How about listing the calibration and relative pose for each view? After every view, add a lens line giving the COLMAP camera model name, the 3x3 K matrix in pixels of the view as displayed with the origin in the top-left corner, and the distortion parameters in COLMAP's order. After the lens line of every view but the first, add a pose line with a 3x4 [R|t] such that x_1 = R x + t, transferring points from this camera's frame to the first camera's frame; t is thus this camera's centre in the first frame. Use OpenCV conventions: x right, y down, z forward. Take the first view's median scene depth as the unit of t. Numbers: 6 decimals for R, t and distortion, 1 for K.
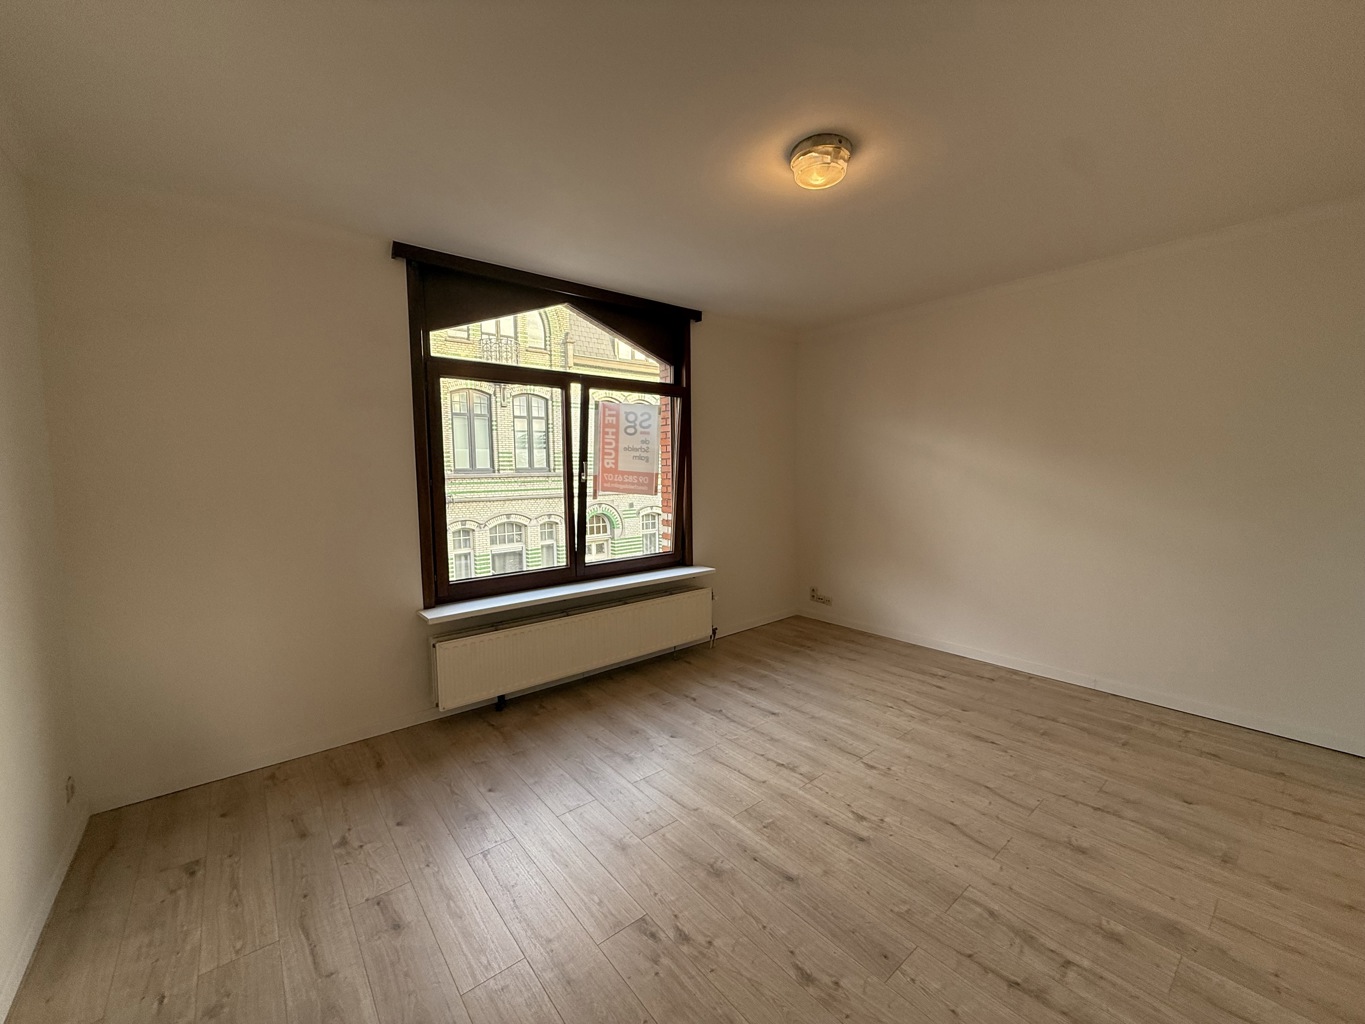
lens RADIAL K [[543.6, 0, 675.6], [0, 543.6, 504.4], [0, 0, 1]] dist [-0.000982, 0.000631]
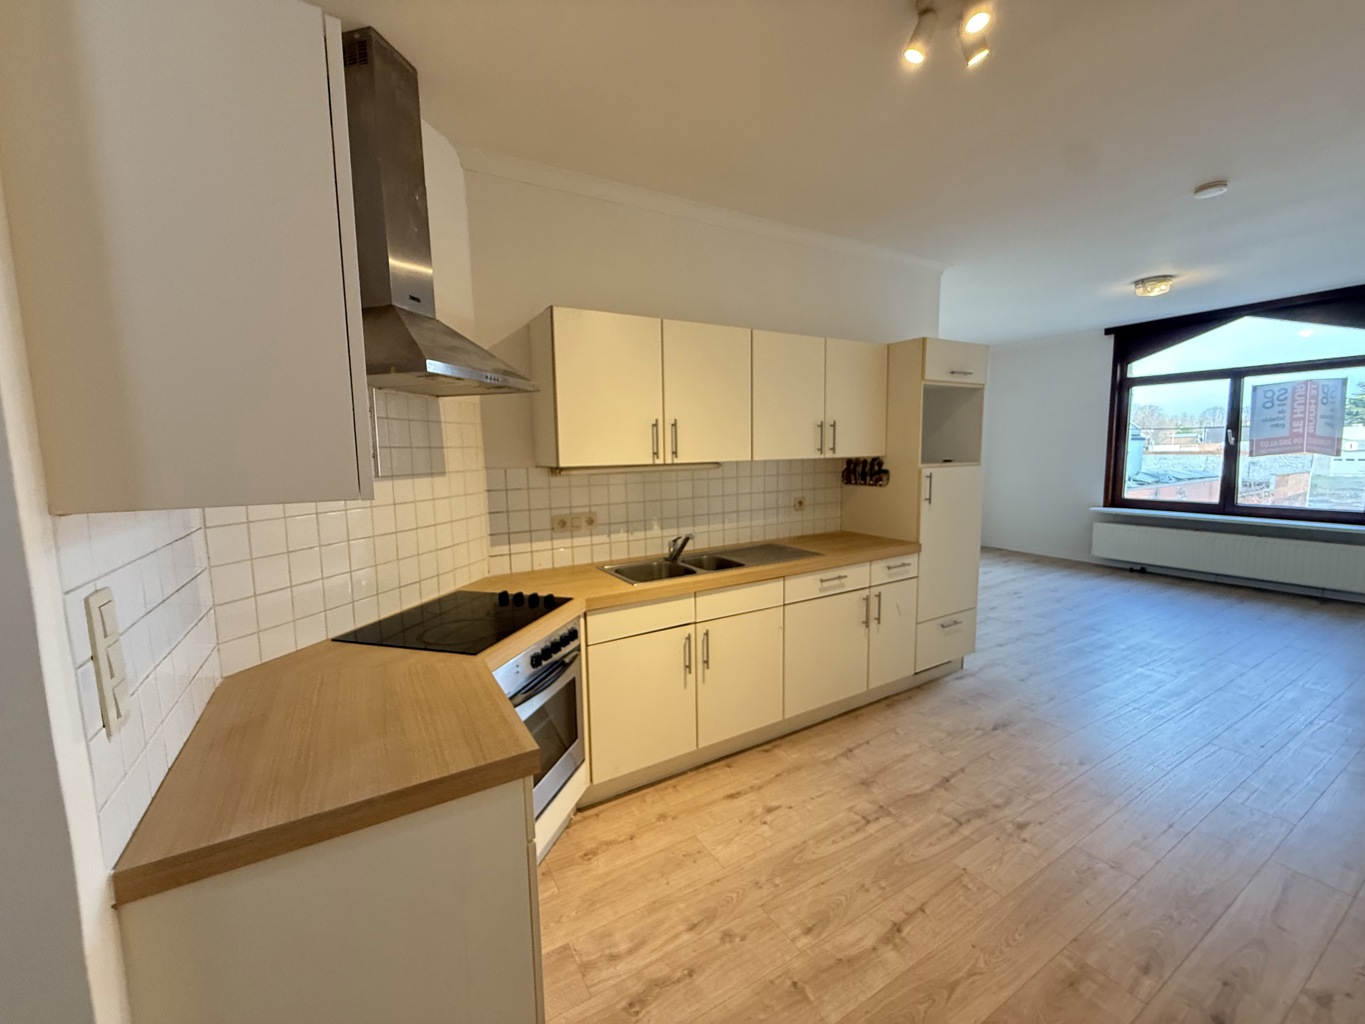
lens RADIAL K [[543.6, 0, 680.6], [0, 543.6, 511.1], [0, 0, 1]] dist [-0.000982, 0.000631]
pose [[-0.148851, 0.128445, -0.980482, 2.072255], [-0.044091, 0.989680, 0.136343, 0.000306], [0.987876, 0.063525, -0.141651, -0.294677]]
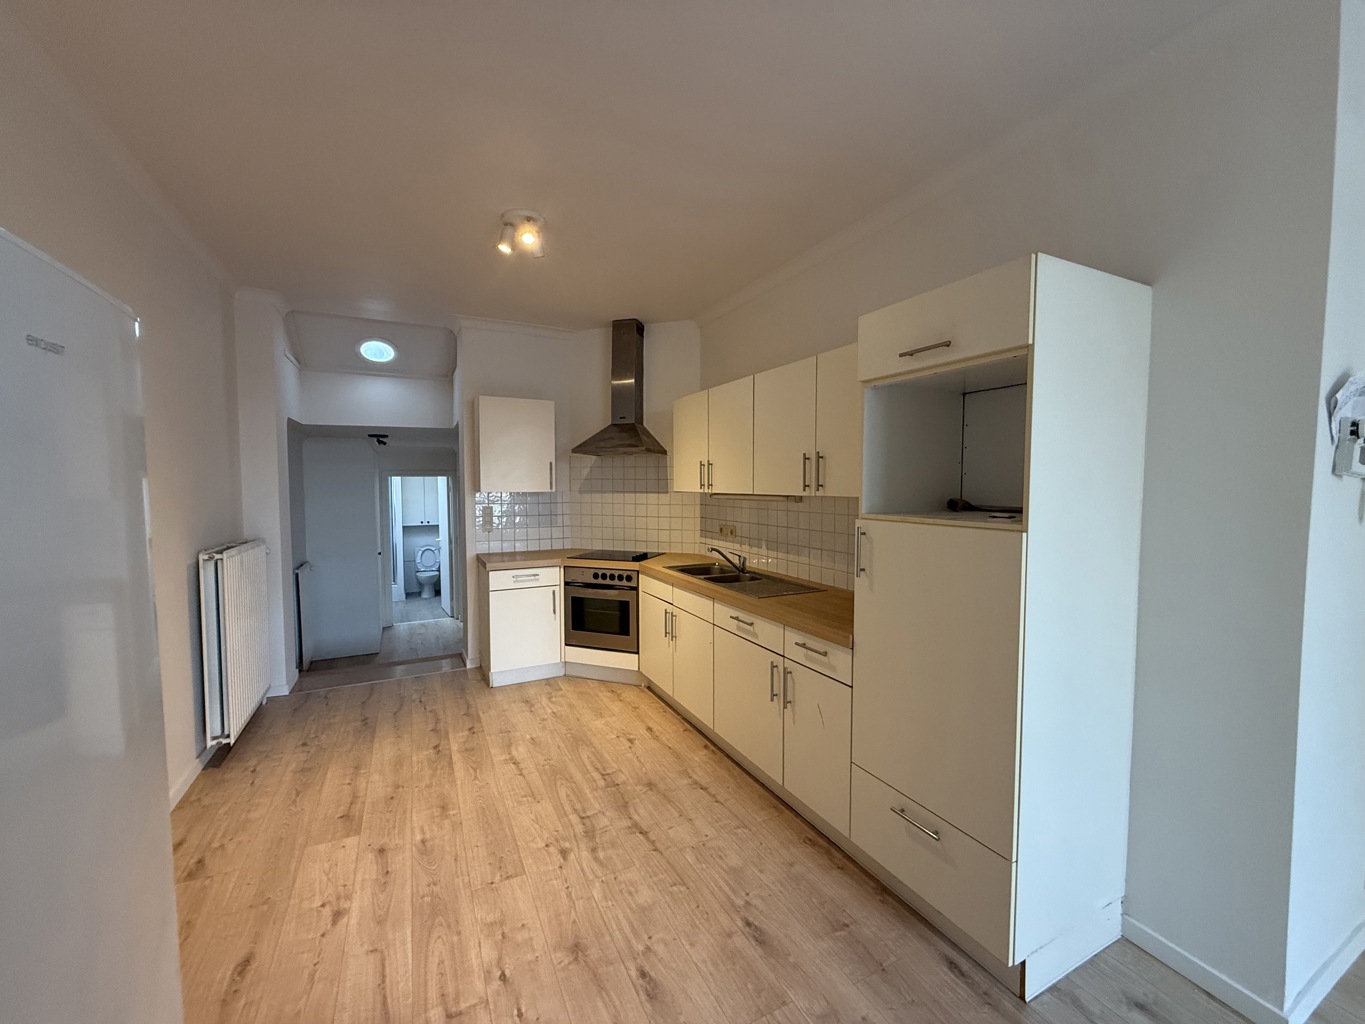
lens RADIAL K [[543.6, 0, 677.7], [0, 543.6, 510.4], [0, 0, 1]] dist [-0.000982, 0.000631]
pose [[-0.975647, 0.004443, 0.219302, 0.937935], [0.029805, 0.993207, 0.112478, -0.057060], [-0.217313, 0.116276, -0.969152, 0.801747]]
